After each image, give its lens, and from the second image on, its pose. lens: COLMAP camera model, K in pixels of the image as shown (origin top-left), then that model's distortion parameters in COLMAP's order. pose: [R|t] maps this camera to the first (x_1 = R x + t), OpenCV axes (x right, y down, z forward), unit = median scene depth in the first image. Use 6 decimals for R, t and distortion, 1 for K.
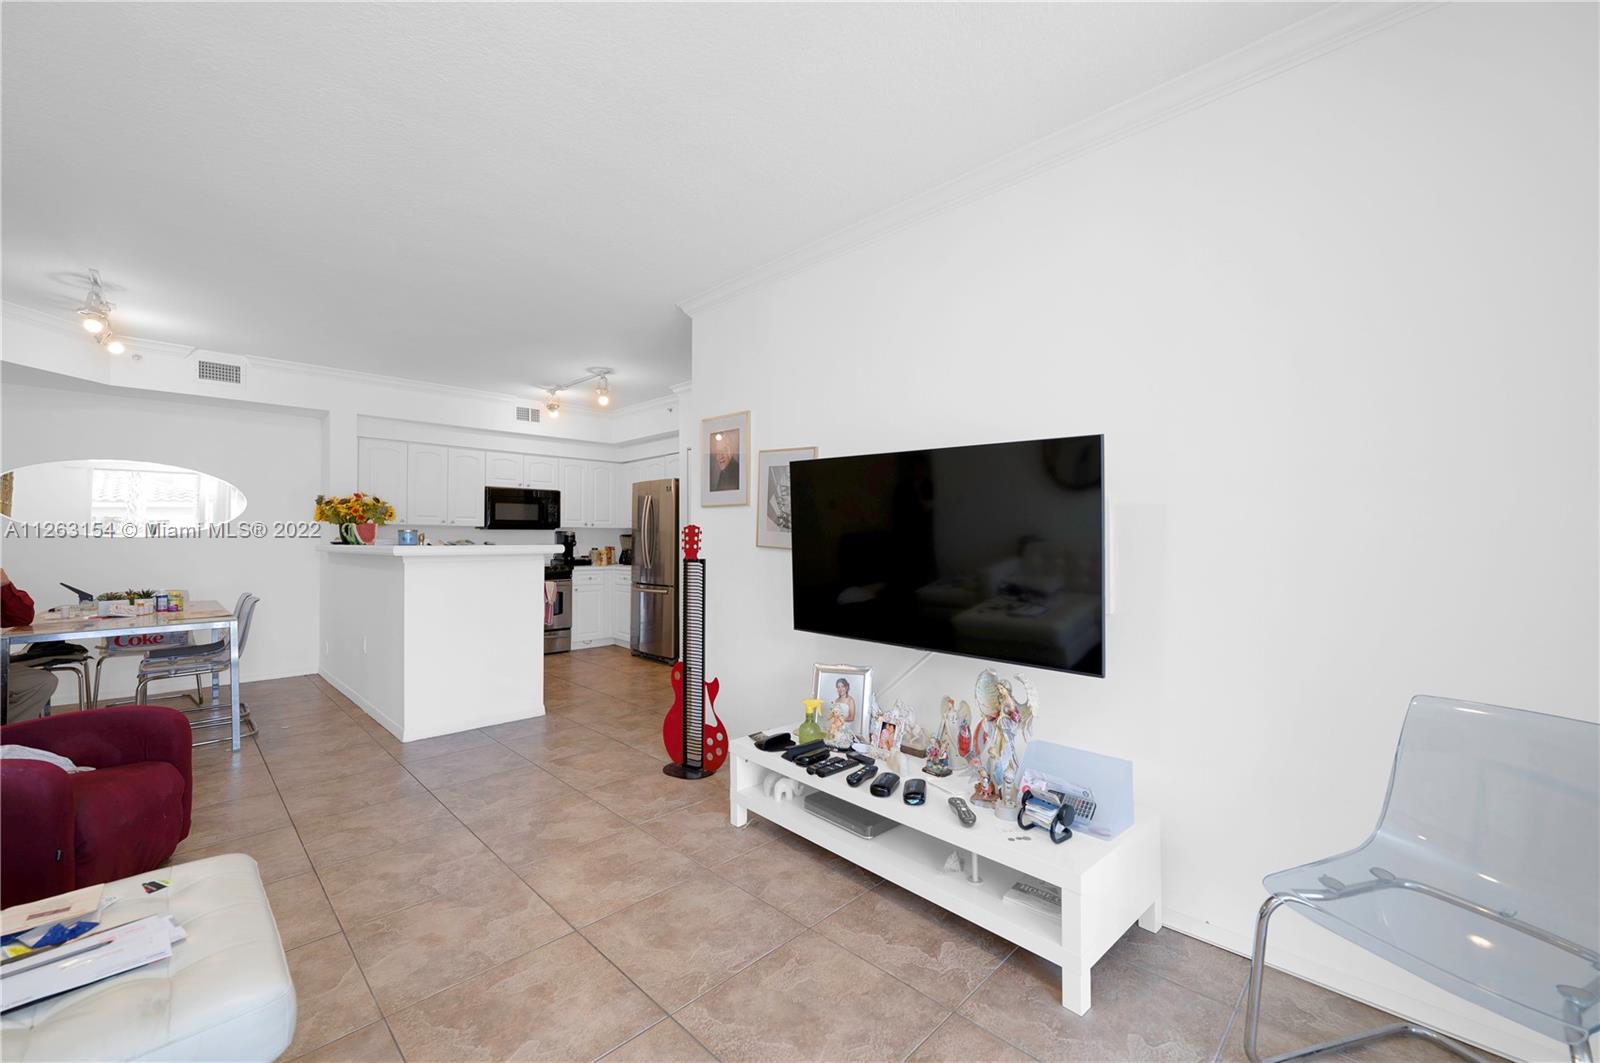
lens RADIAL K [[634.6, 0, 800.0], [0, 634.6, 533.0], [0, 0, 1]] dist [-0.000663, 0.000096]
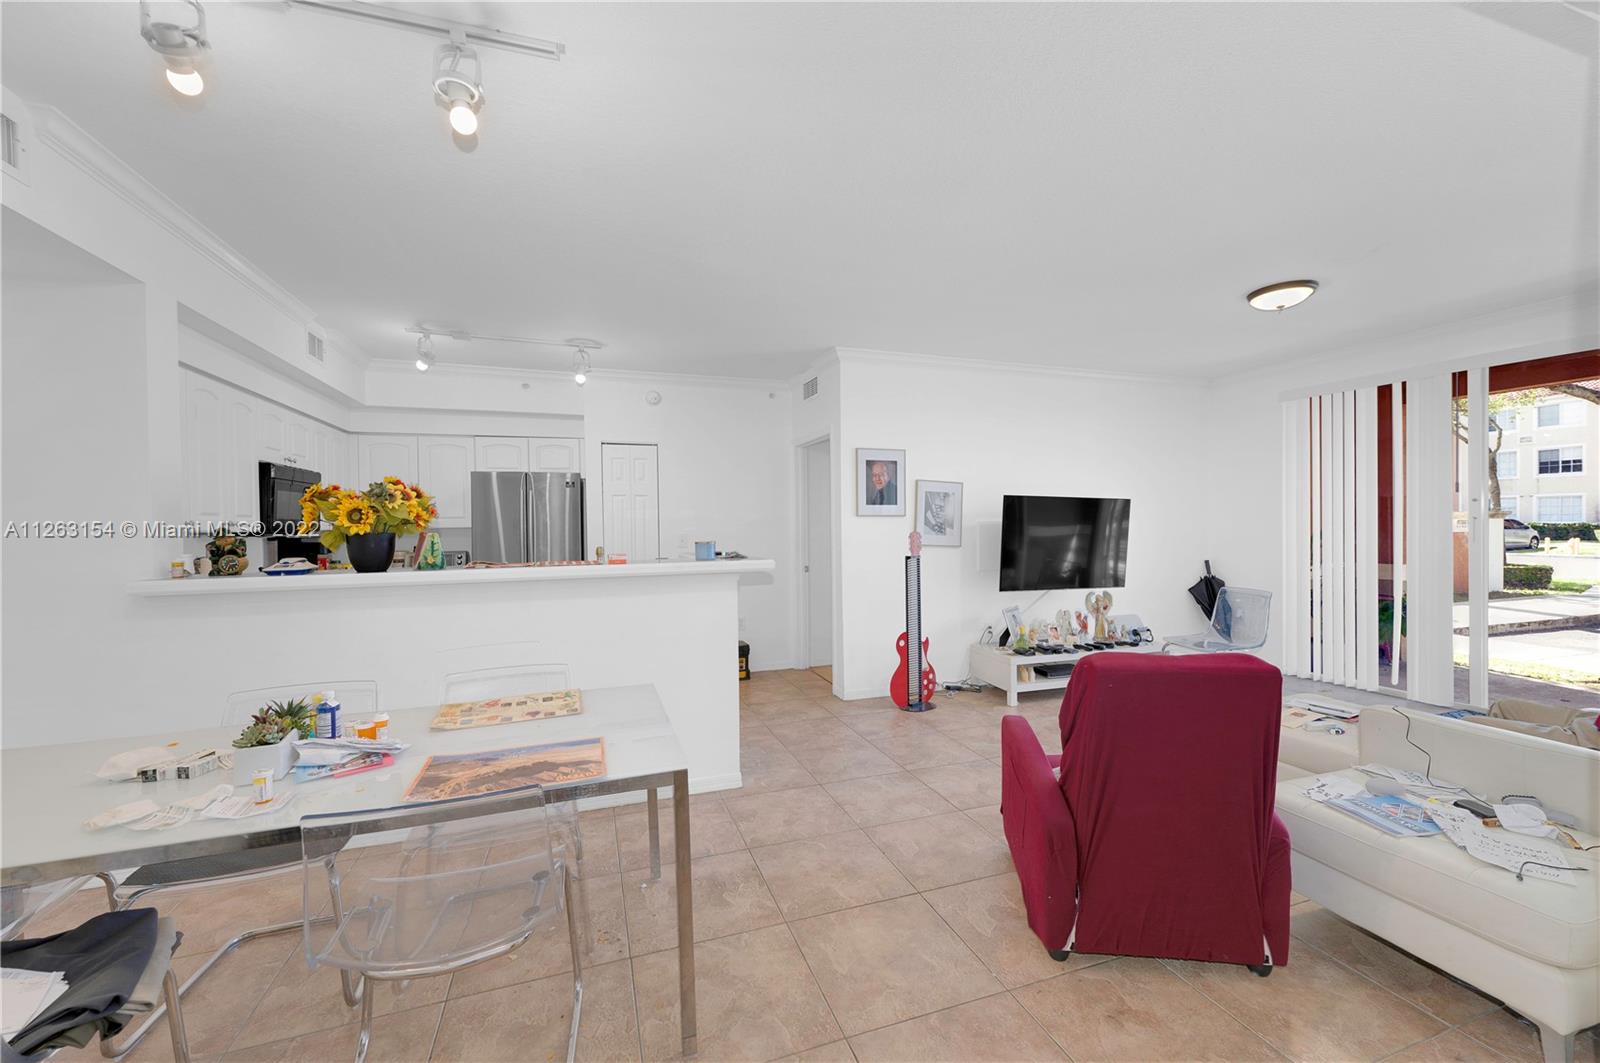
lens RADIAL K [[634.6, 0, 802.9], [0, 634.6, 531.5], [0, 0, 1]] dist [-0.000663, 0.000096]
pose [[0.438108, -0.017541, 0.898751, -1.413193], [0.001934, 0.999826, 0.018571, -0.035644], [-0.898920, -0.006398, 0.438065, 0.567579]]
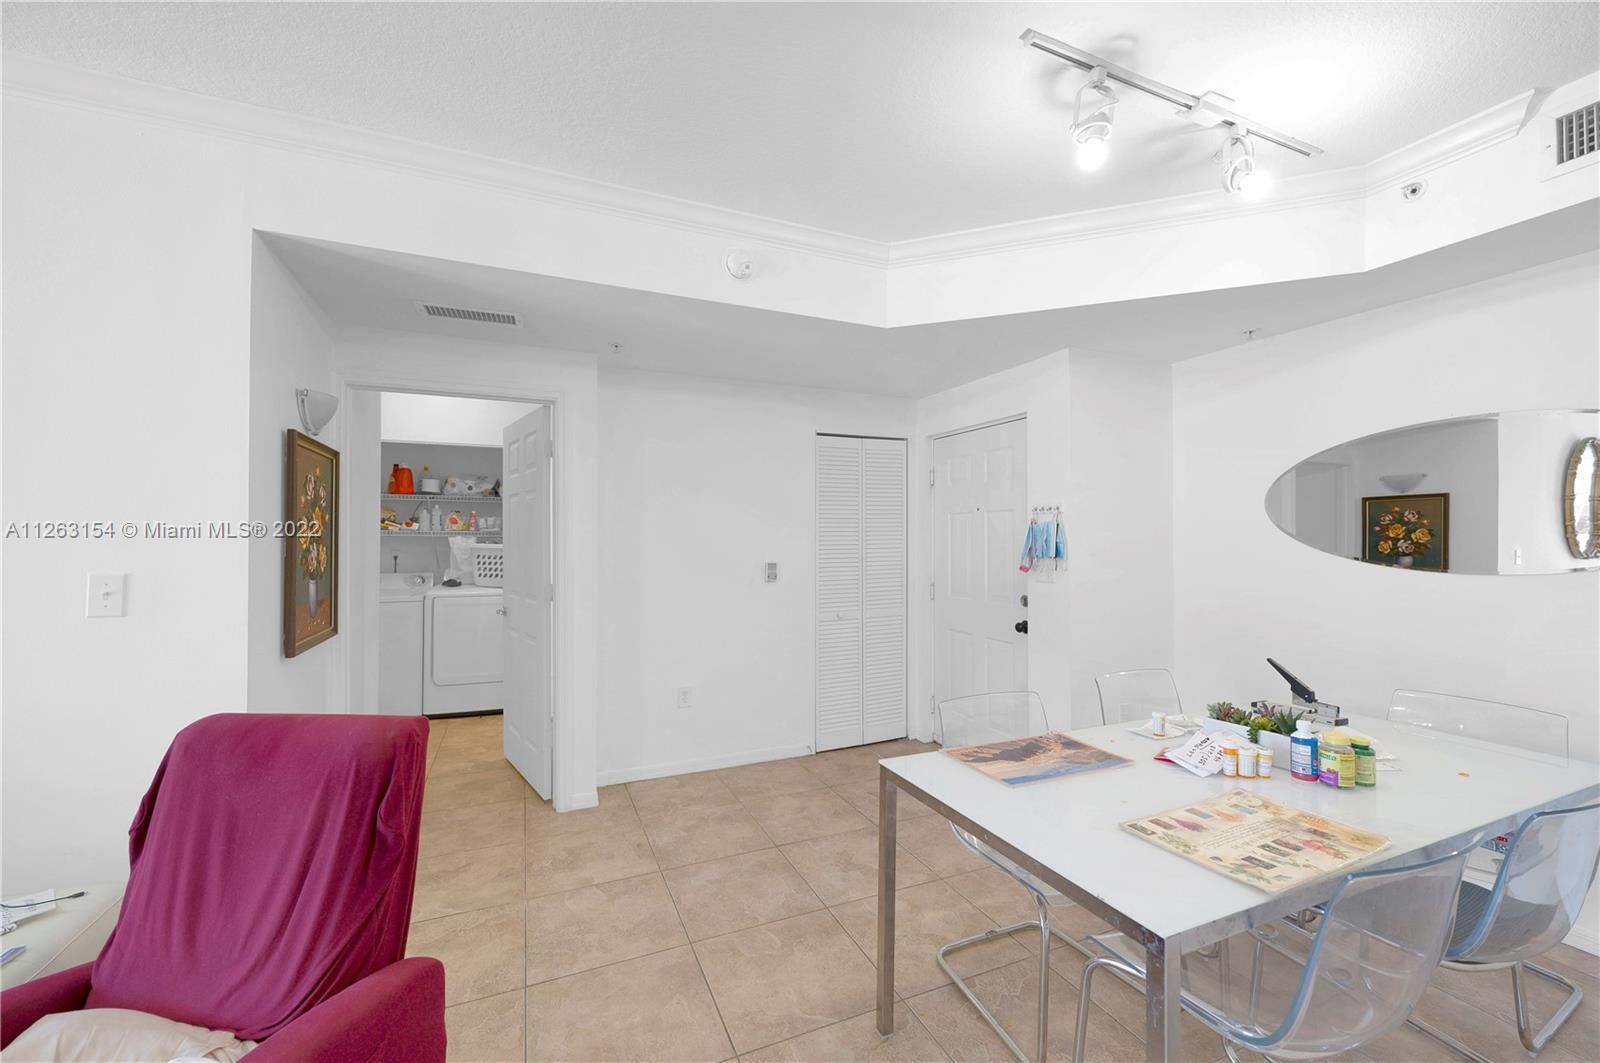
lens RADIAL K [[638.7, 0, 800.8], [0, 638.7, 531.7], [0, 0, 1]] dist [0.002648, 0.000636]
pose [[-0.370036, -0.010085, -0.928963, -0.573687], [0.010227, 0.999836, -0.014928, -0.033173], [0.928961, -0.015024, -0.369872, 0.959673]]
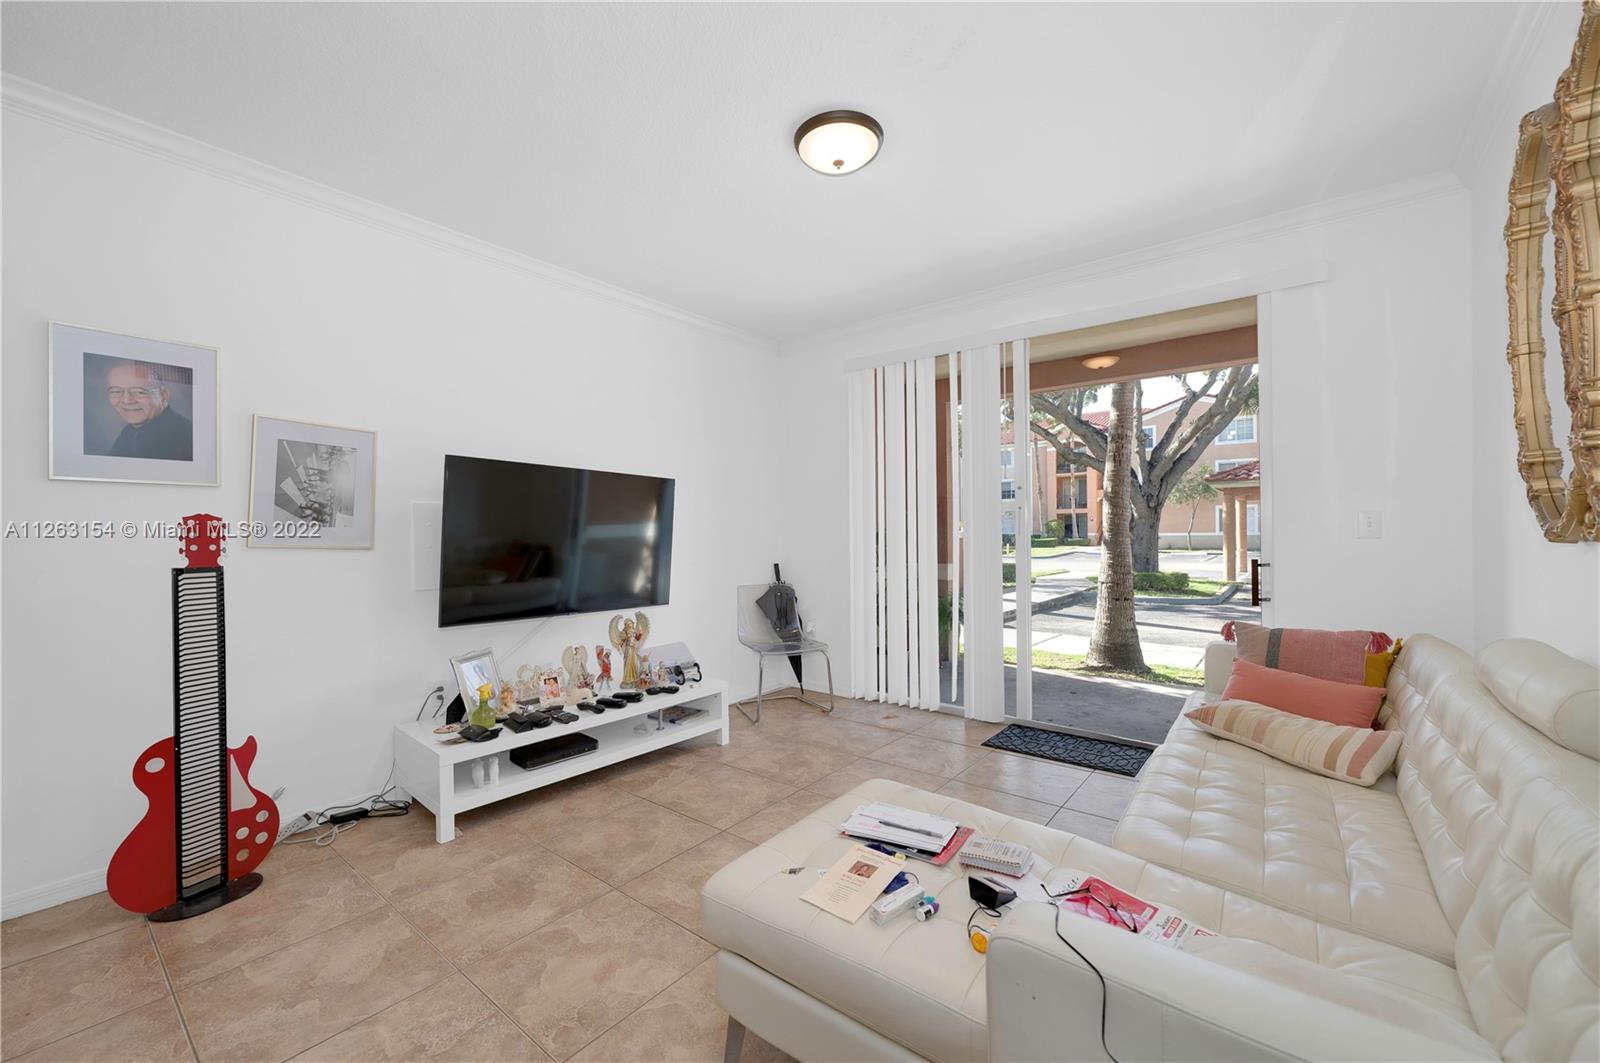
lens RADIAL K [[634.6, 0, 799.2], [0, 634.6, 532.0], [0, 0, 1]] dist [-0.000663, 0.000096]
pose [[-0.104391, -0.000963, 0.994536, -0.804391], [-0.001260, 0.999999, 0.000836, 0.003726], [-0.994536, -0.001166, -0.104392, 0.434893]]
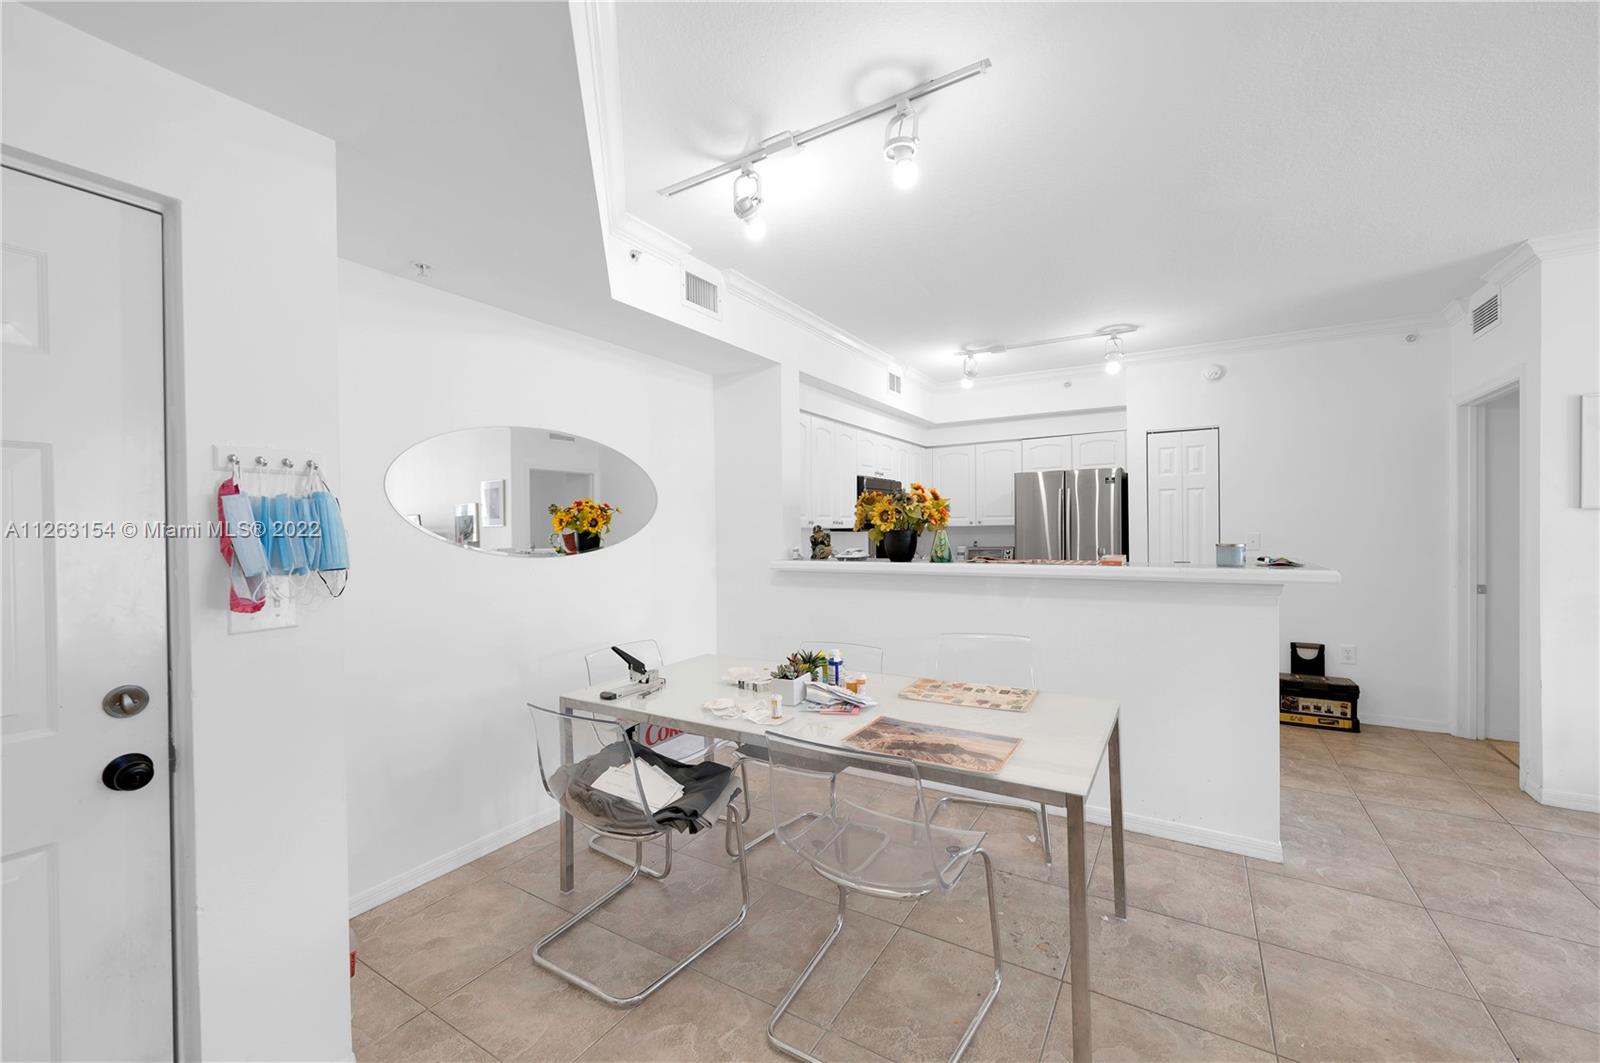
lens RADIAL K [[634.6, 0, 799.7], [0, 634.6, 532.2], [0, 0, 1]] dist [-0.000663, 0.000096]
pose [[0.973879, -0.012991, 0.226695, -1.314226], [0.008938, 0.999781, 0.018898, -0.036334], [-0.226891, -0.016378, 0.973782, 0.488580]]
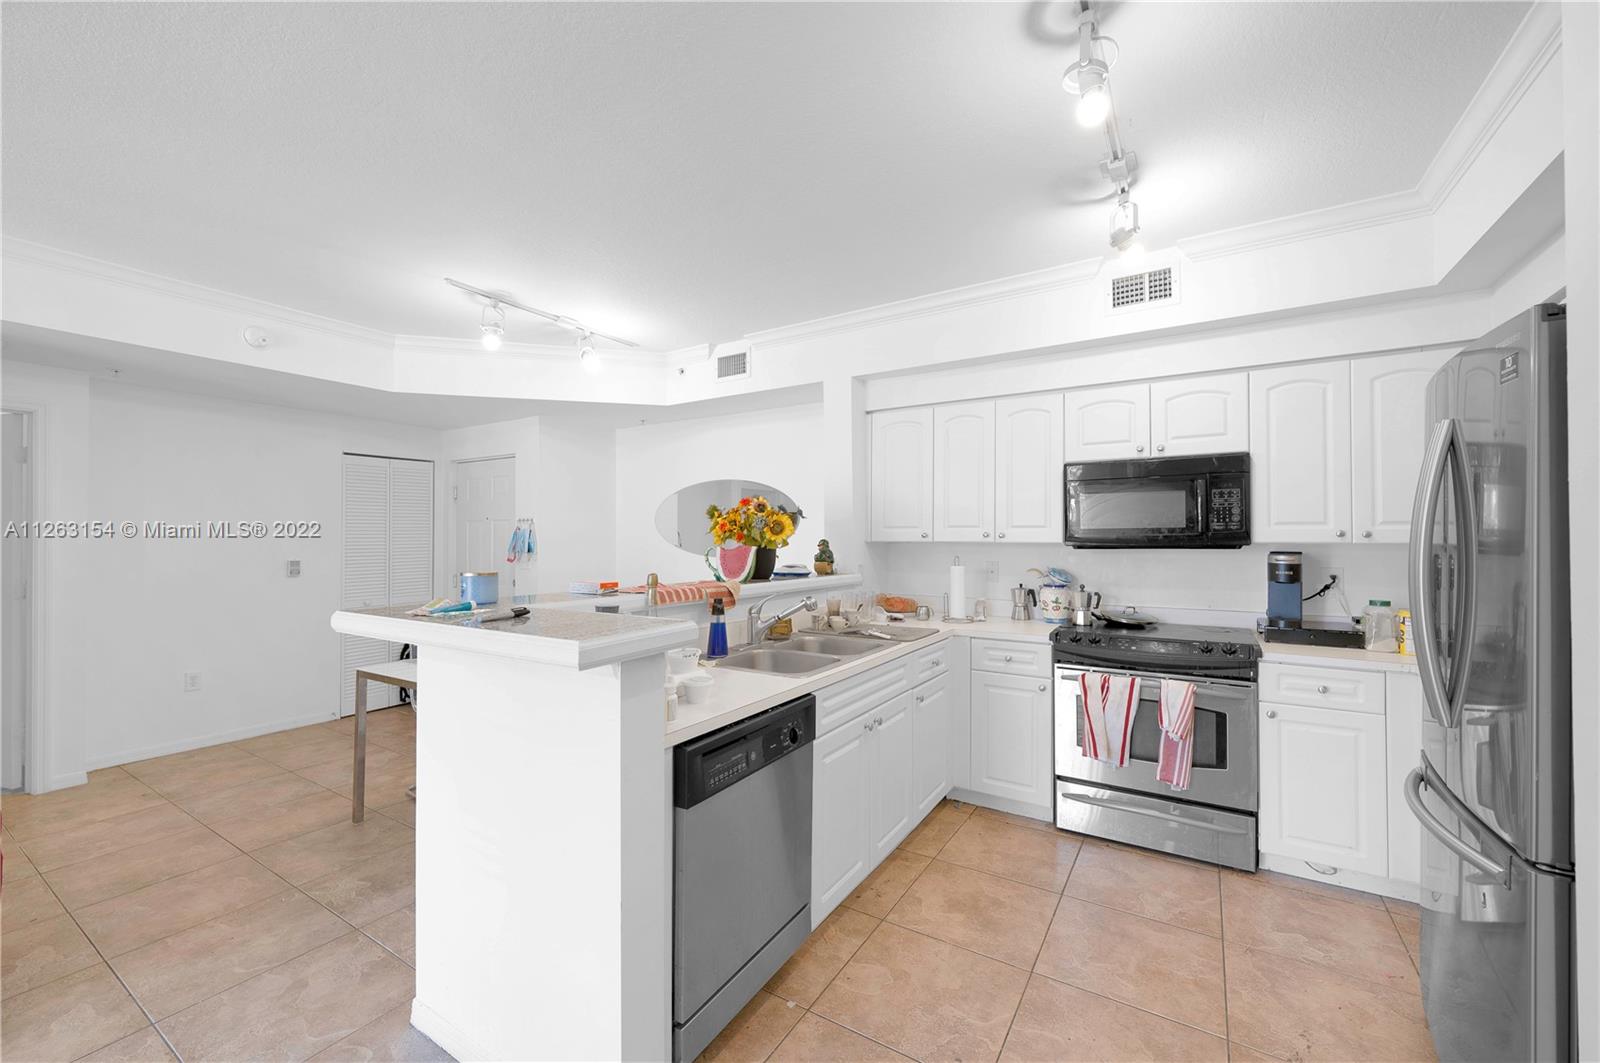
lens RADIAL K [[634.6, 0, 802.8], [0, 634.6, 532.1], [0, 0, 1]] dist [-0.000663, 0.000096]
pose [[0.218793, -0.012214, -0.975695, -0.097724], [0.011869, 0.999881, -0.009855, -0.029816], [0.975699, -0.009424, 0.218912, 1.229080]]
